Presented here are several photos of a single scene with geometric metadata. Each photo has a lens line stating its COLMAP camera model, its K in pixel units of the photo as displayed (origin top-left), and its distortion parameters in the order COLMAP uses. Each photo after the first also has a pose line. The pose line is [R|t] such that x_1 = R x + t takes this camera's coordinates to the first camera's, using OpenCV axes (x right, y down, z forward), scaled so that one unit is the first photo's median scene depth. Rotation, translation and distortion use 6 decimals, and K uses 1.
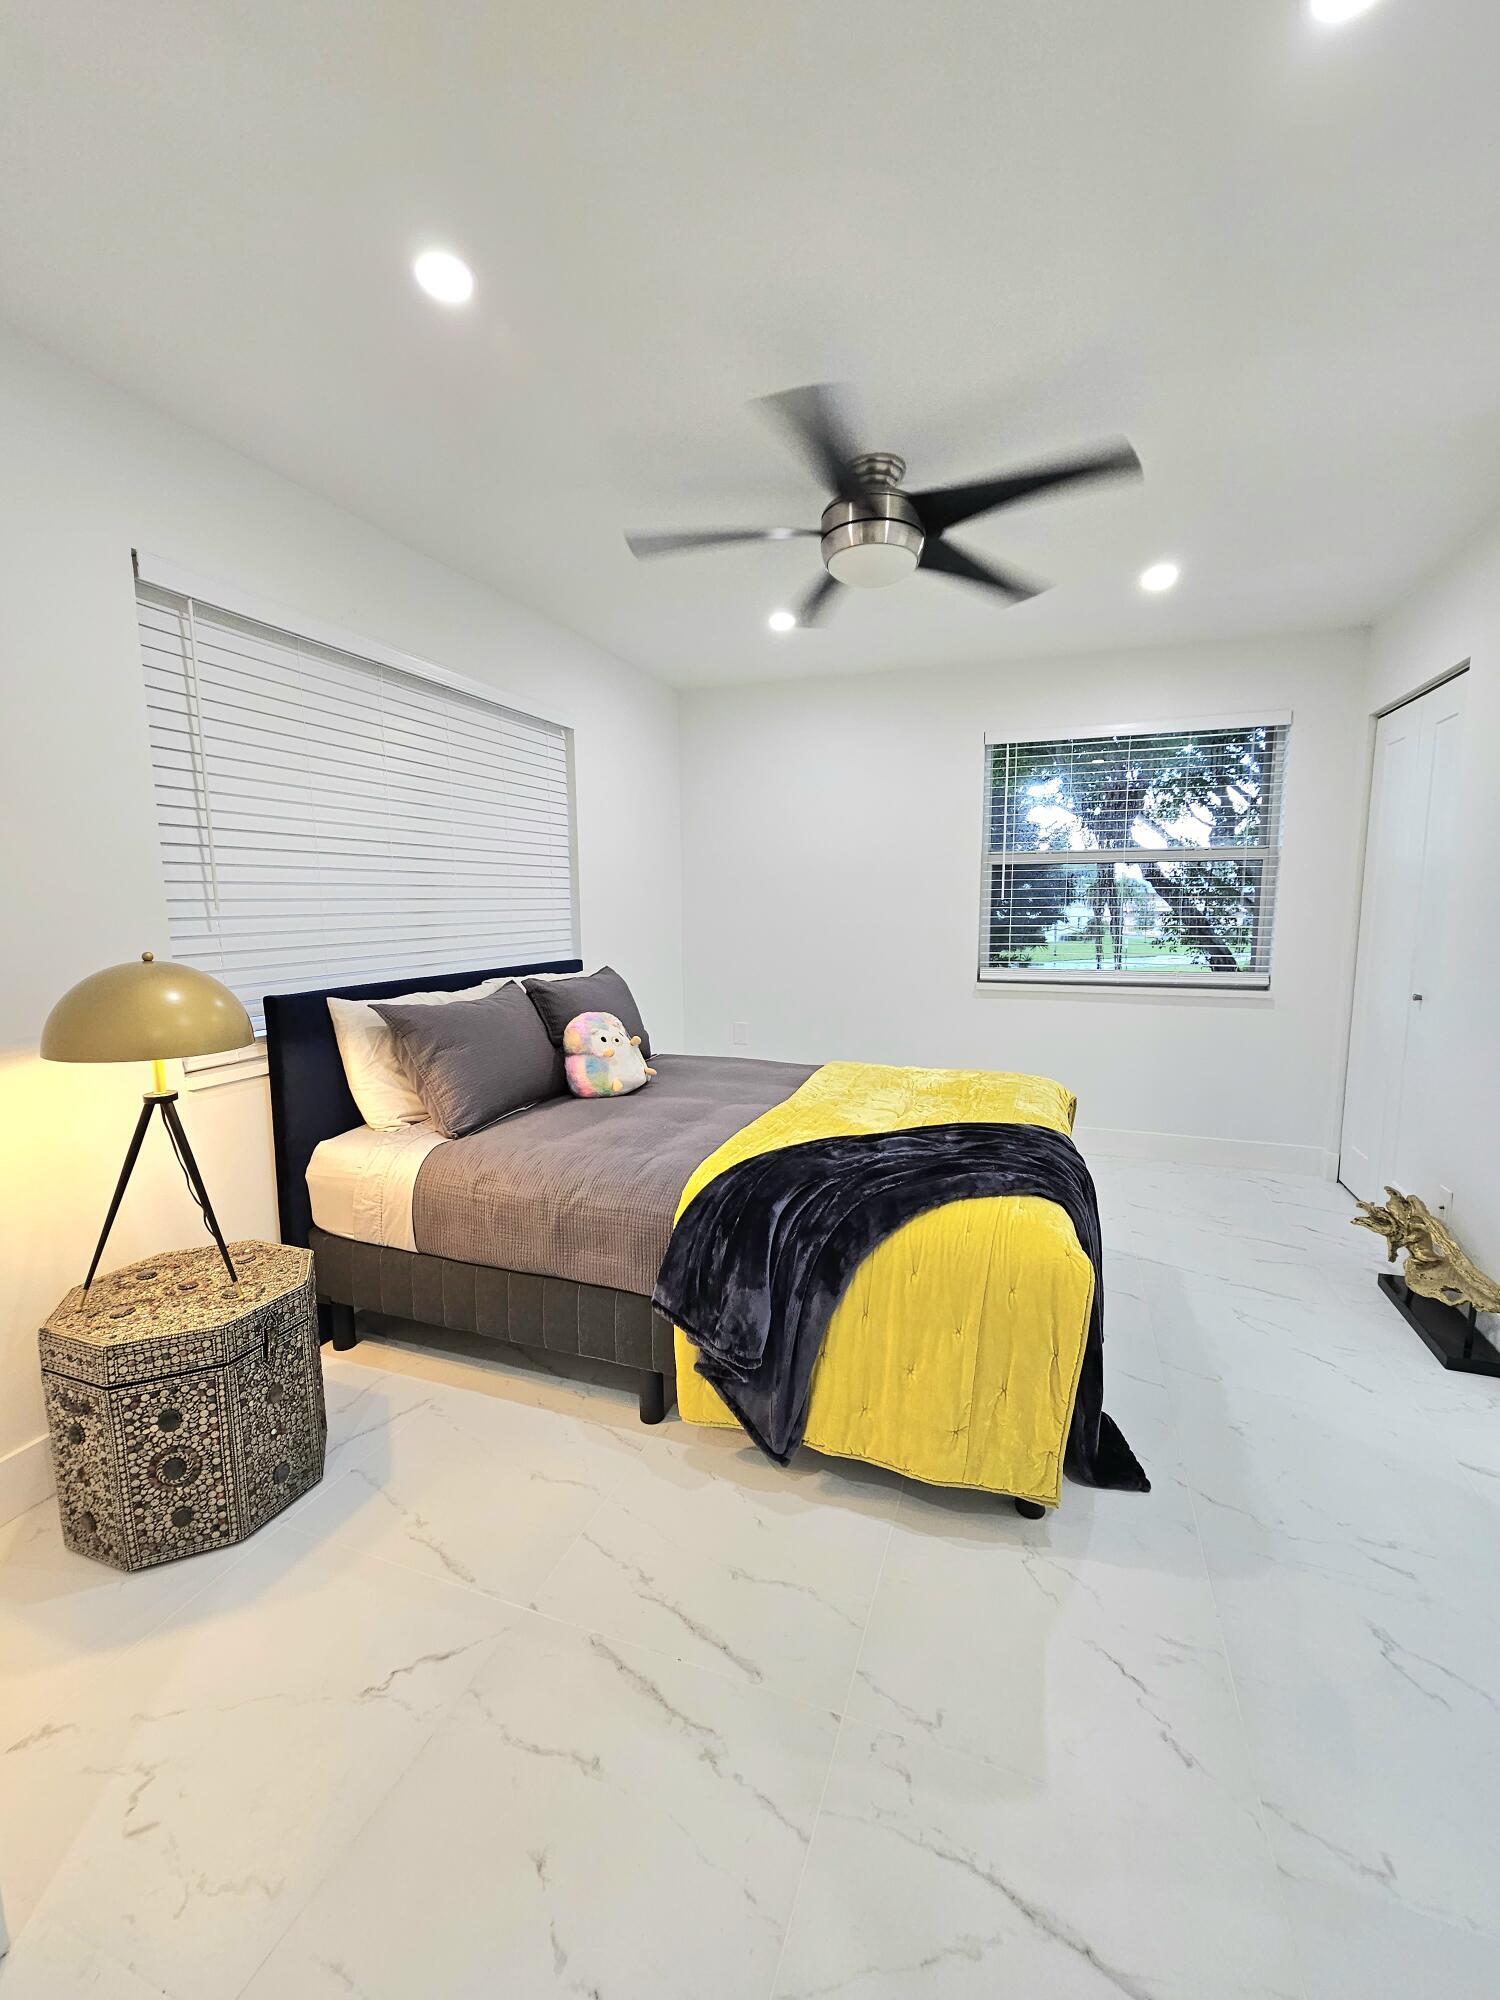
lens RADIAL K [[815.4, 0, 757.4], [0, 815.4, 1011.1], [0, 0, 1]] dist [-0.002231, 0.000129]
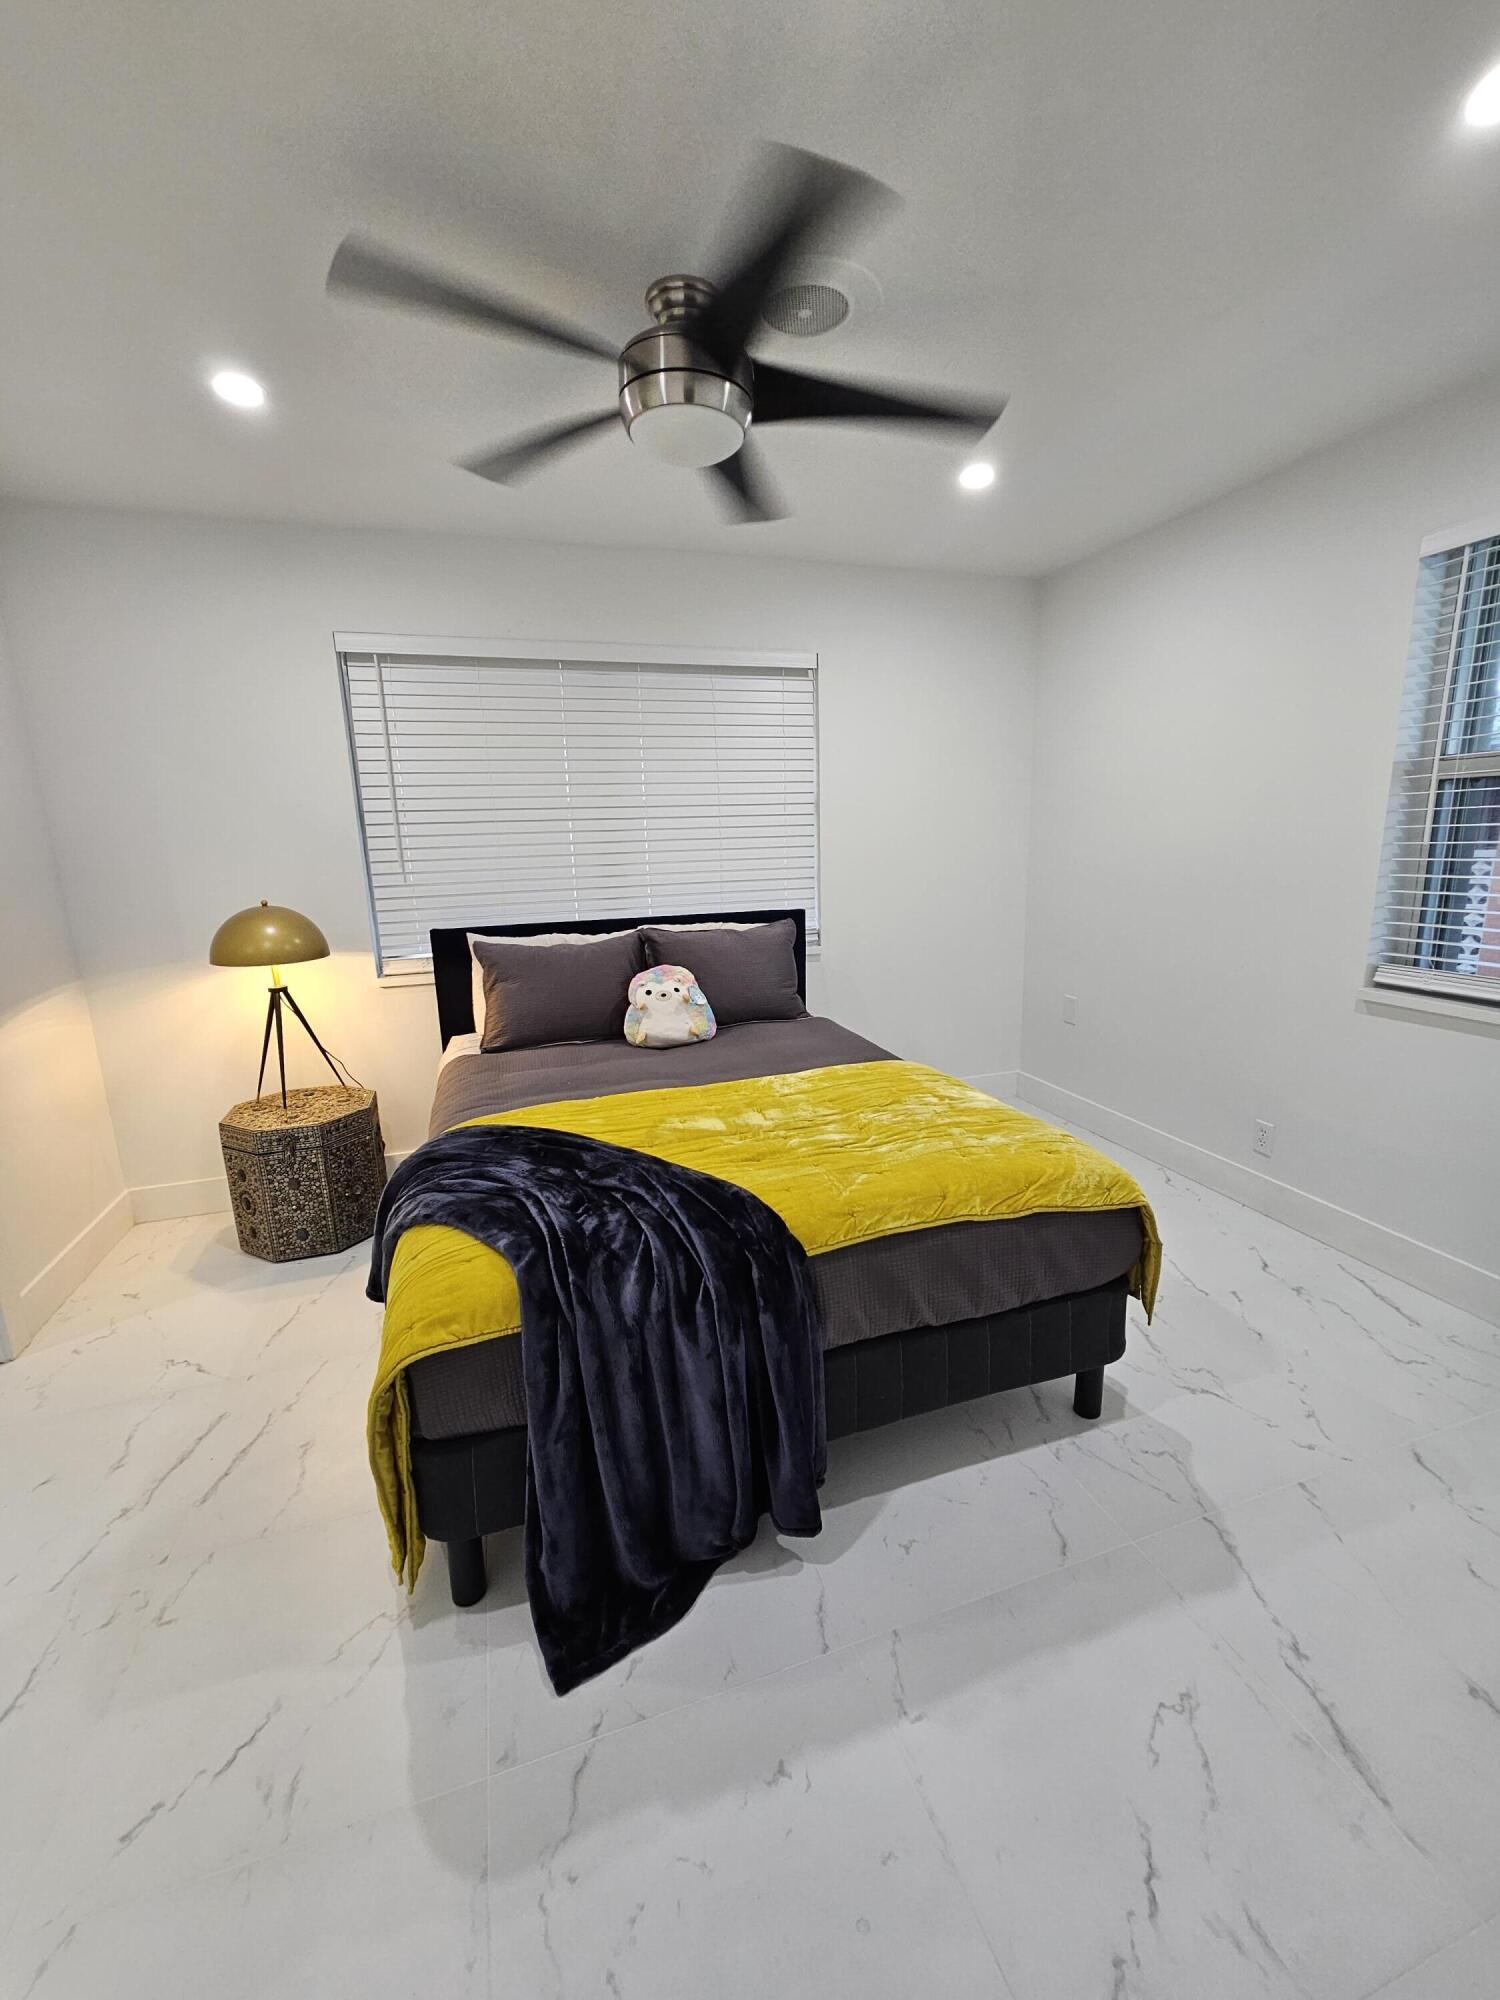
lens RADIAL K [[815.4, 0, 757.4], [0, 815.4, 1011.1], [0, 0, 1]] dist [-0.002231, 0.000129]
pose [[0.614292, 0.157665, -0.773167, 0.959589], [-0.083773, 0.987328, 0.134778, -0.128207], [0.784619, -0.018023, 0.619716, 0.621914]]
